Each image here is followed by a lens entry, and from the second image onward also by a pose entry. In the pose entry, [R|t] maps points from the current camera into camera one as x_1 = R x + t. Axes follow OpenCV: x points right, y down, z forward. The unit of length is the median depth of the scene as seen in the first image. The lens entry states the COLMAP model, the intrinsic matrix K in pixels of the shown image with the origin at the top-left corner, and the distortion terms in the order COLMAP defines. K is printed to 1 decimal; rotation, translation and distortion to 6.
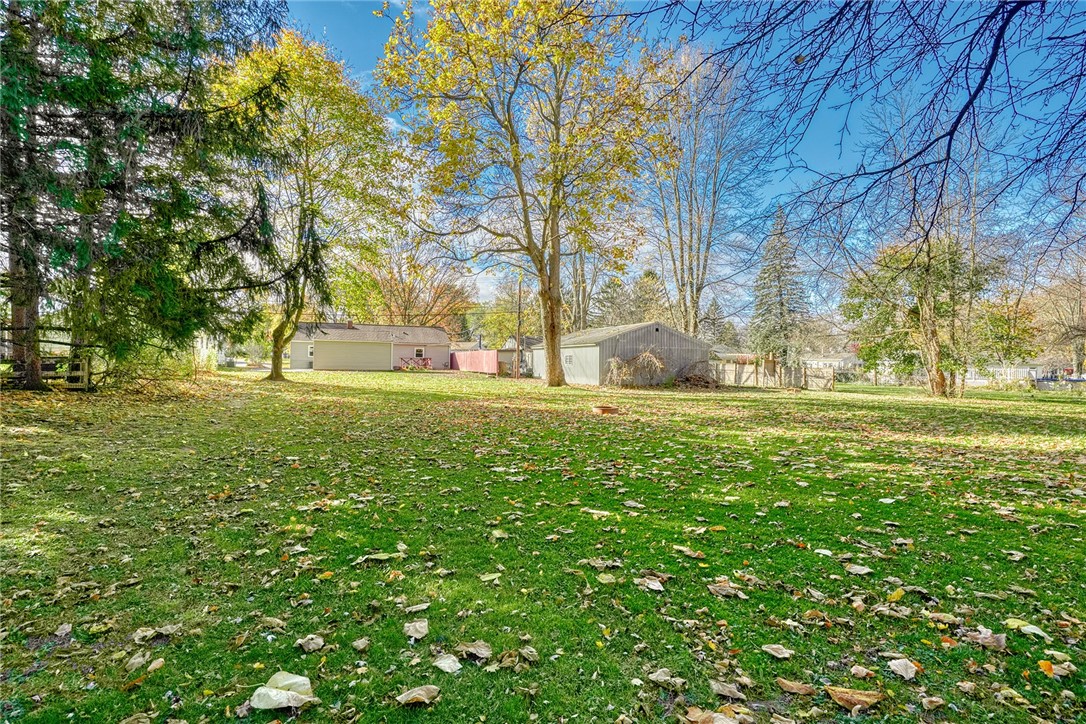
lens RADIAL K [[528.4, 0, 541.7], [0, 528.4, 362.1], [0, 0, 1]] dist [0.001087, -0.000328]
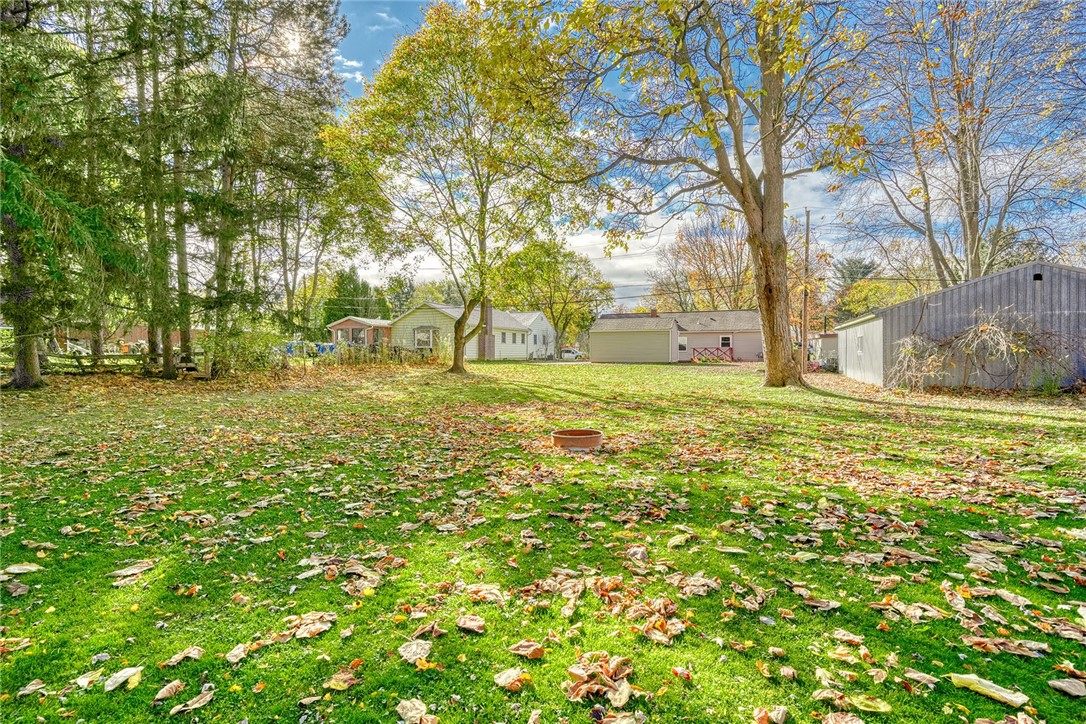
lens RADIAL K [[528.4, 0, 541.7], [0, 528.4, 362.1], [0, 0, 1]] dist [0.001087, -0.000328]
pose [[0.719539, -0.005960, -0.694427, 0.243493], [0.014928, 0.999865, 0.006887, 0.008536], [0.694292, -0.015322, 0.719530, 0.346507]]
